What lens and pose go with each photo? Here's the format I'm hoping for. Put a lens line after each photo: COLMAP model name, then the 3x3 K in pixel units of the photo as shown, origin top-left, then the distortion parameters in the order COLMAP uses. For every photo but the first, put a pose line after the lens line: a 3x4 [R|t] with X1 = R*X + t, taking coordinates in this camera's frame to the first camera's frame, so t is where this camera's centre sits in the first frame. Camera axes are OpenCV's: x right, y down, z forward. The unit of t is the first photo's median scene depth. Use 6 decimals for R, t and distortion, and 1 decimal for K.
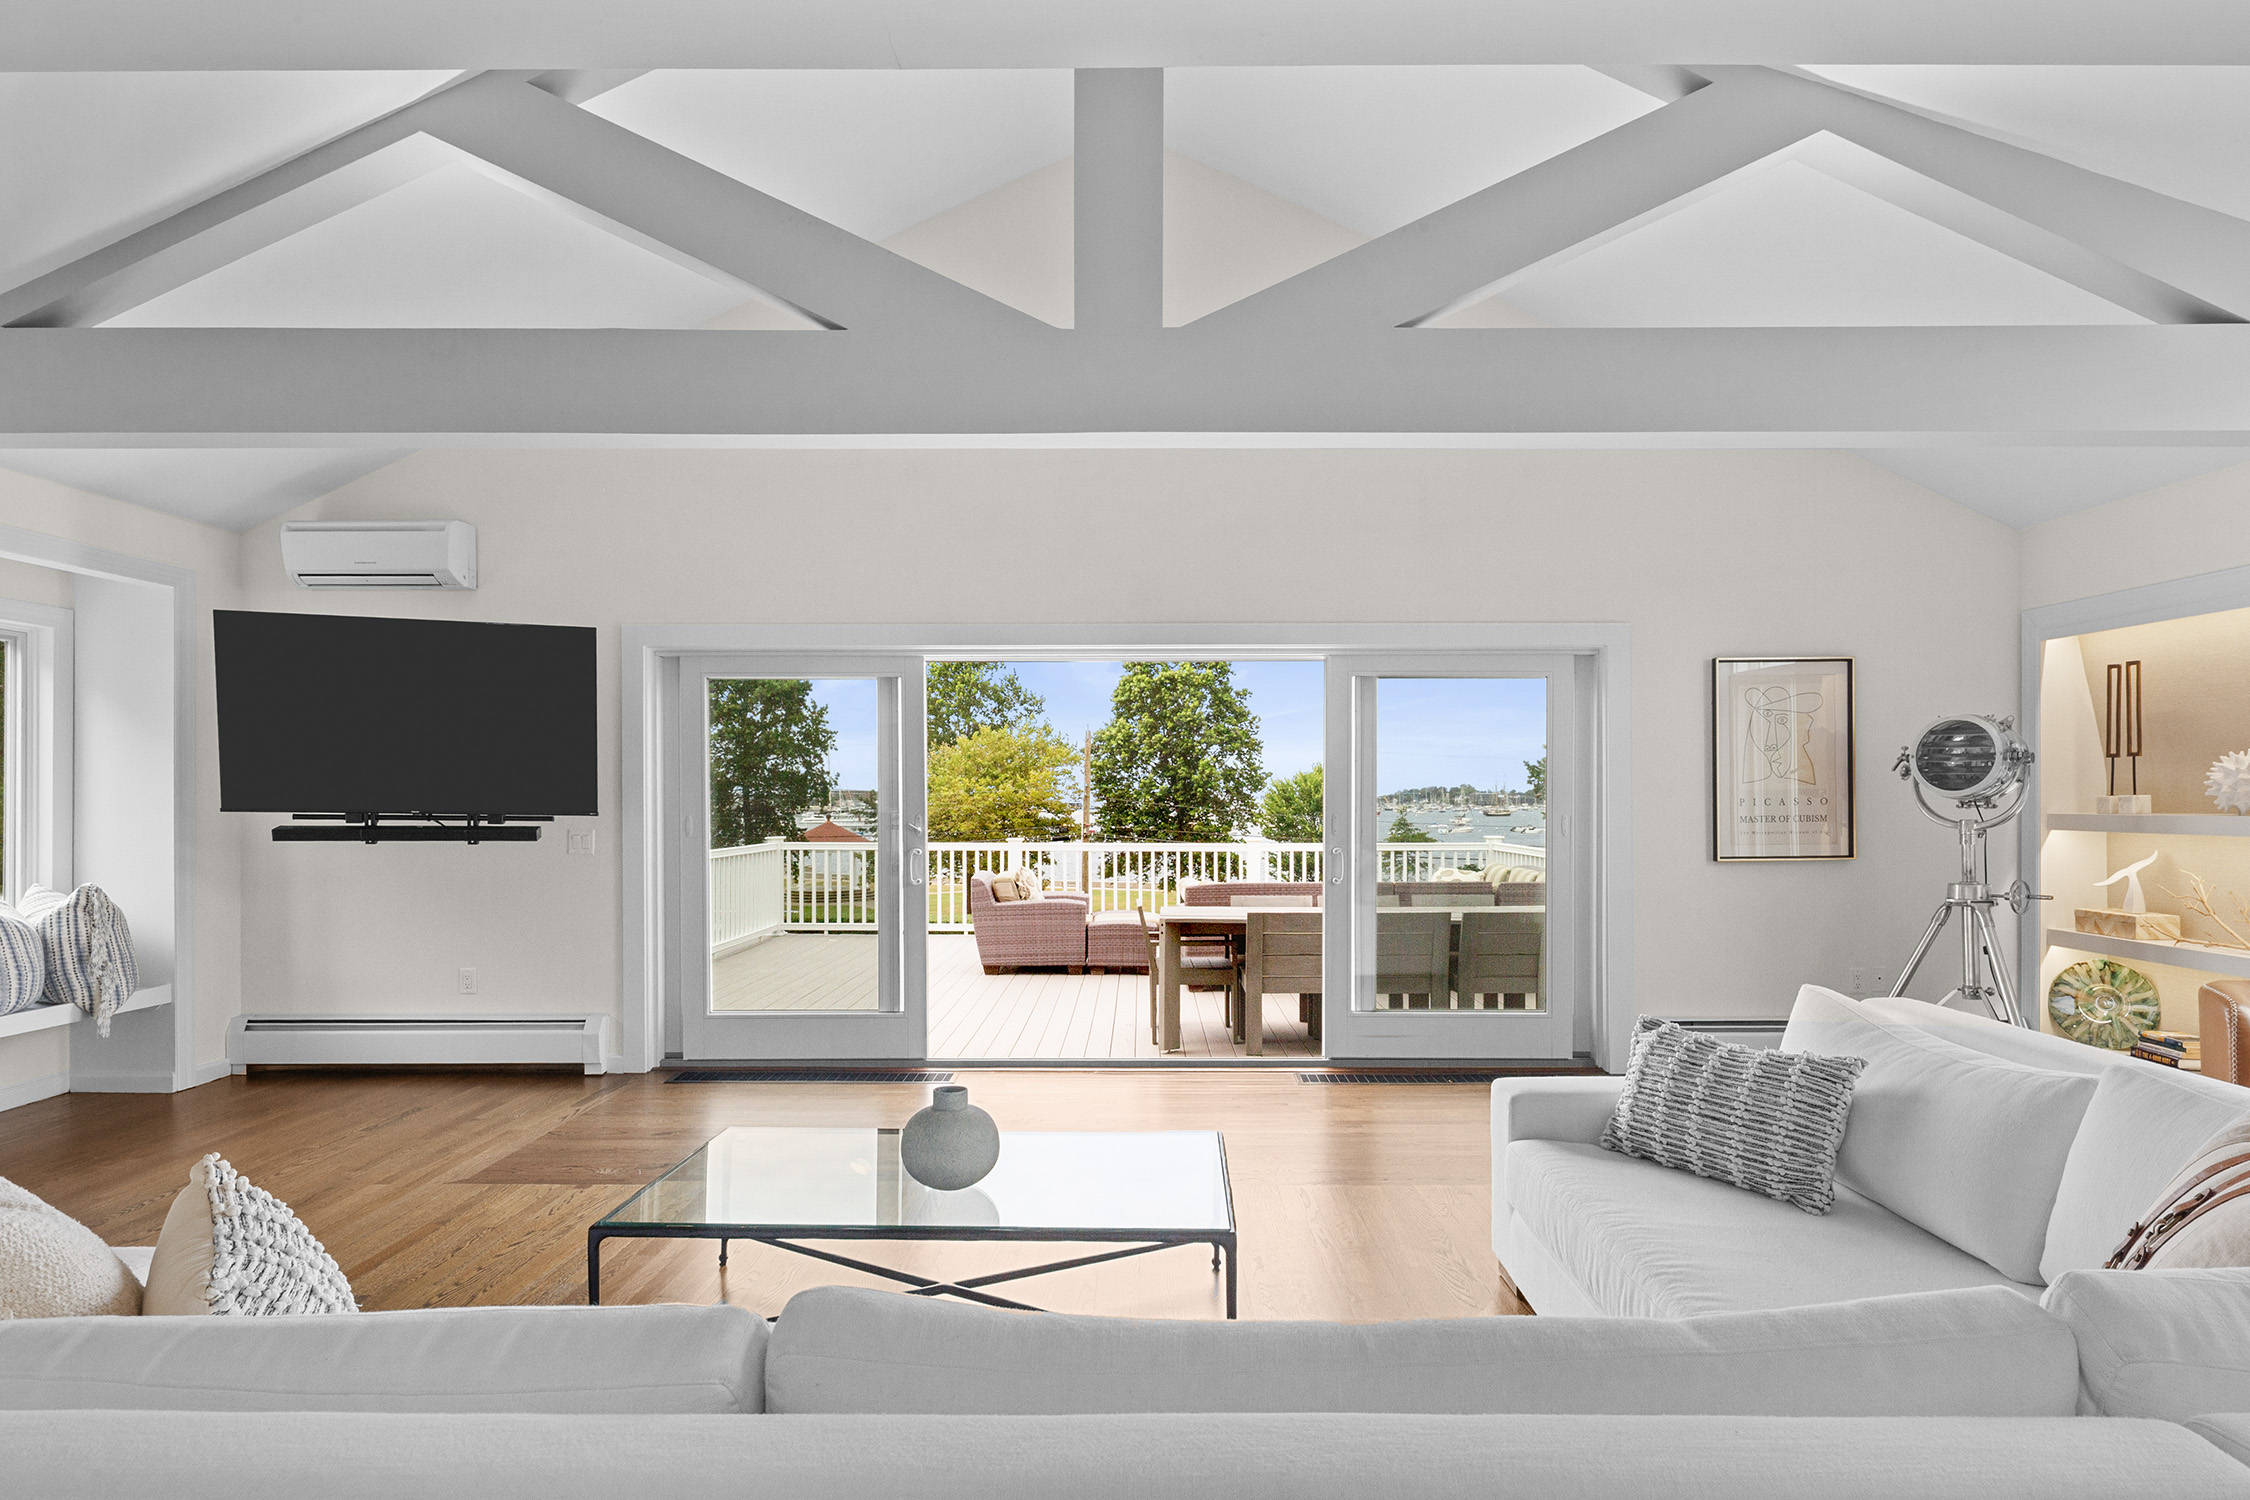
lens RADIAL K [[1184.8, 0, 1128.6], [0, 1184.8, 796.0], [0, 0, 1]] dist [-0.029303, -0.000406]
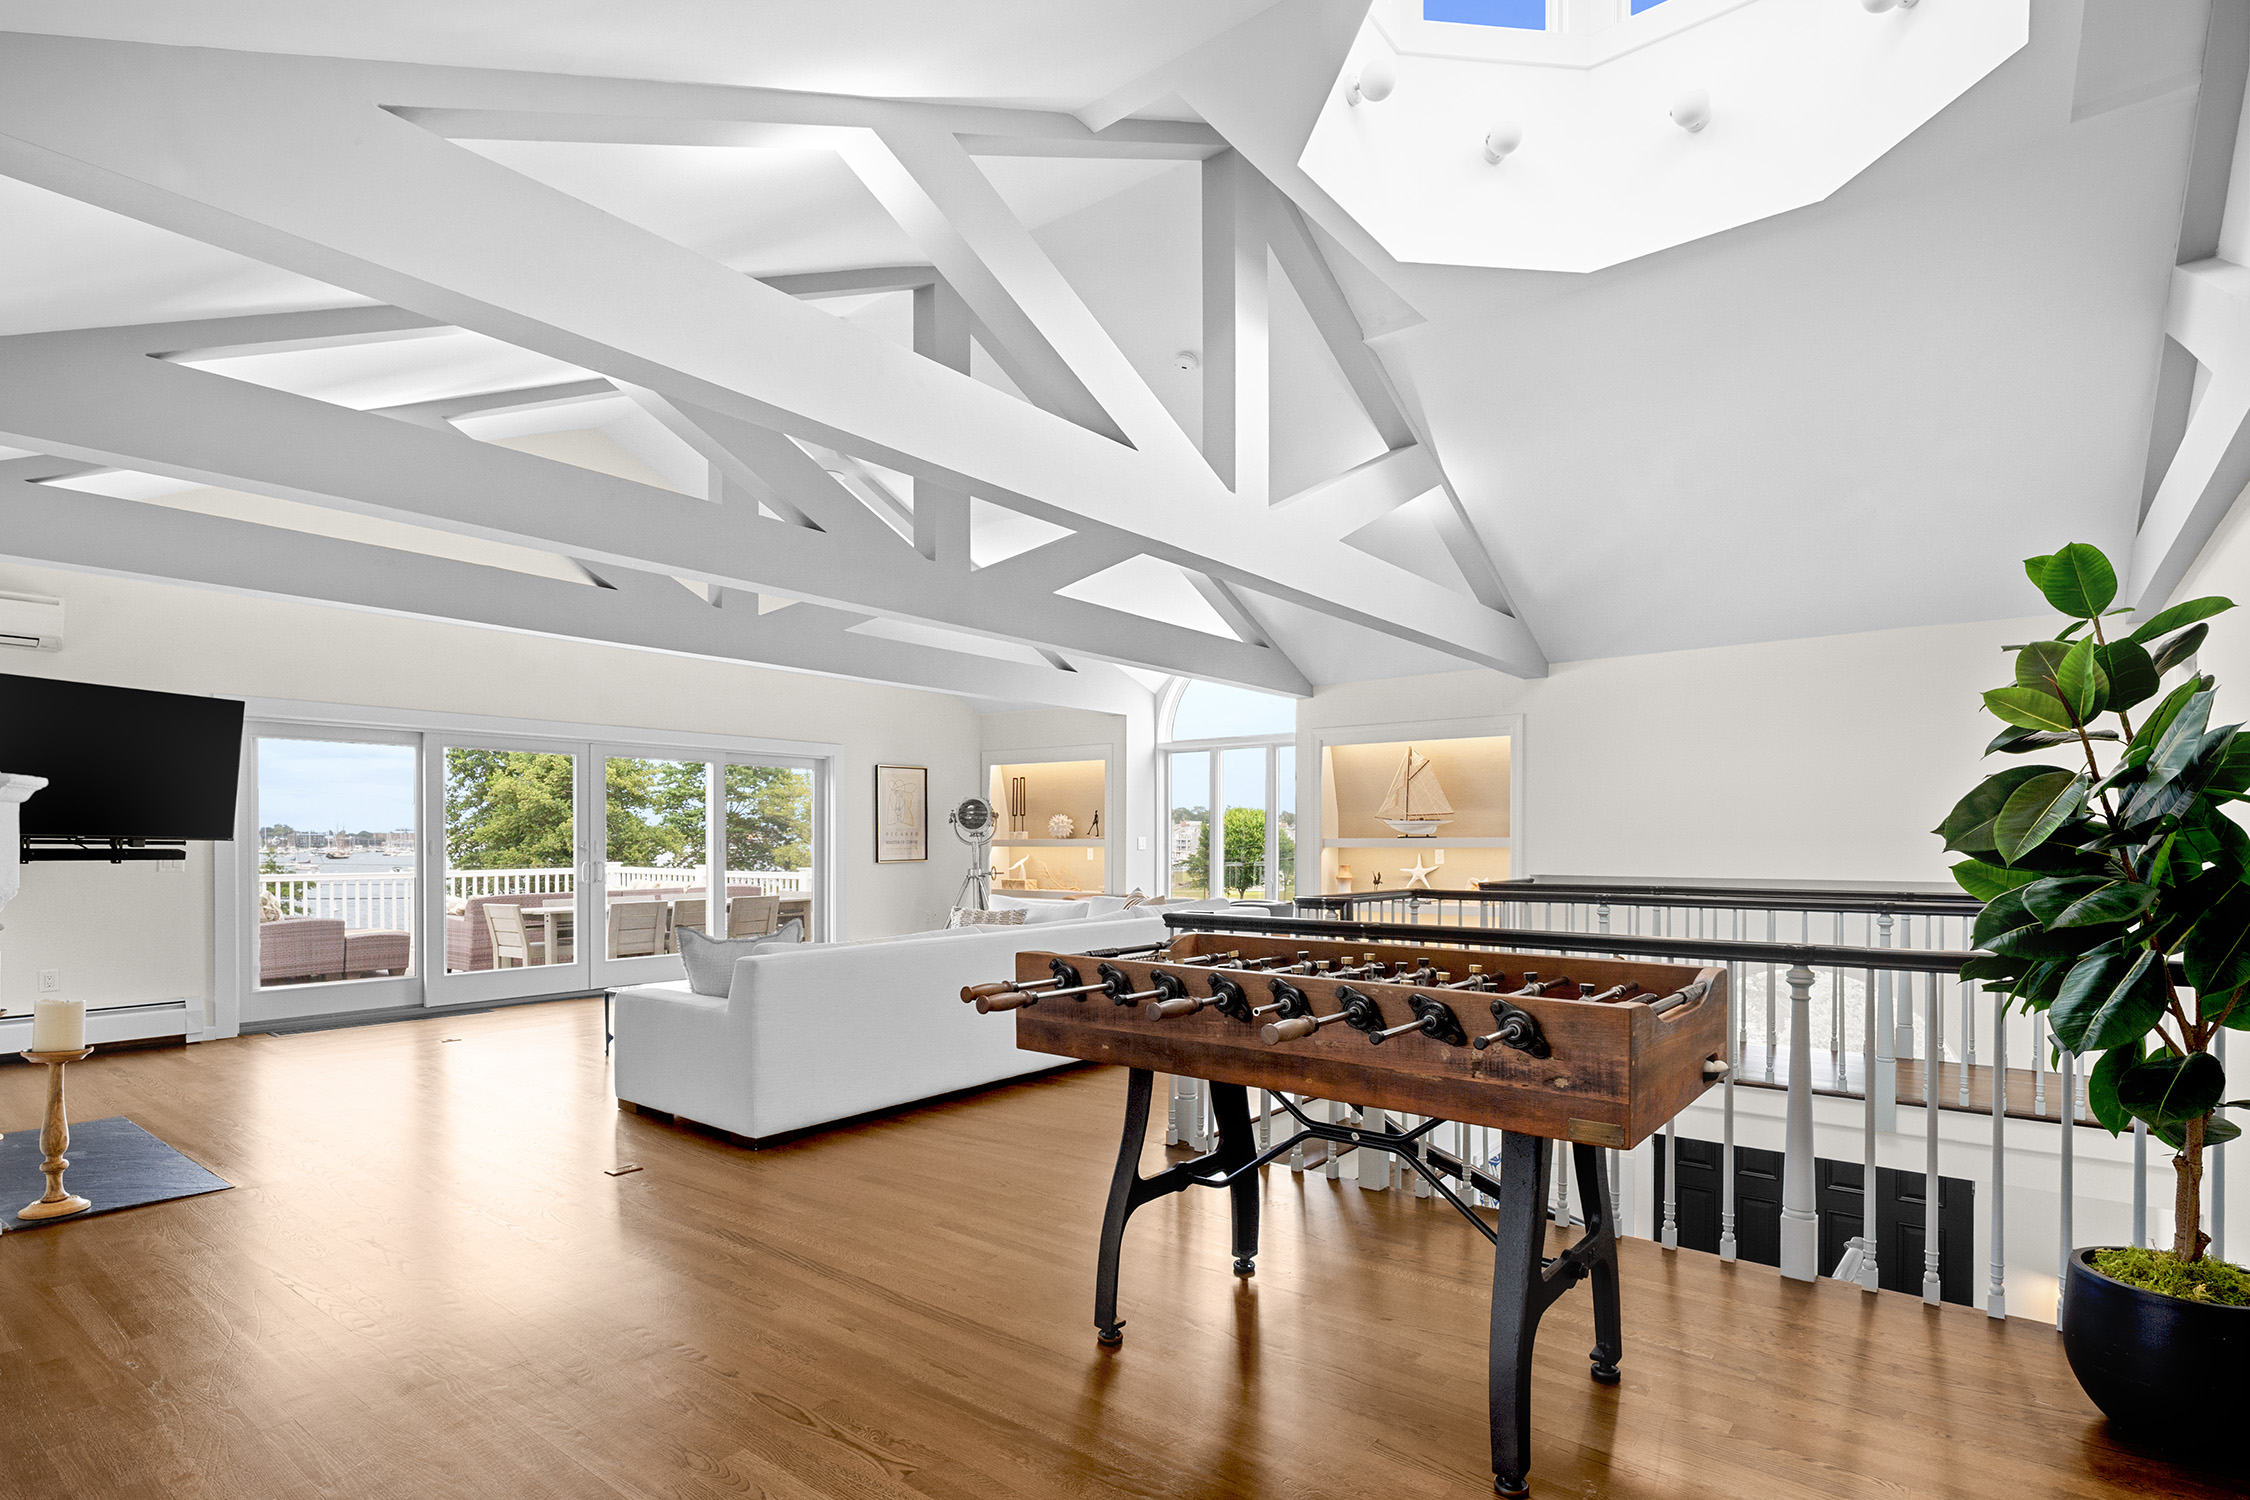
lens RADIAL K [[1108.4, 0, 1123.2], [0, 1108.4, 821.7], [0, 0, 1]] dist [-0.000078, -0.000067]
pose [[0.600610, 0.012874, 0.799439, -0.858818], [-0.000963, 0.999881, -0.015379, 0.013922], [-0.799542, 0.008467, 0.600551, -0.567661]]
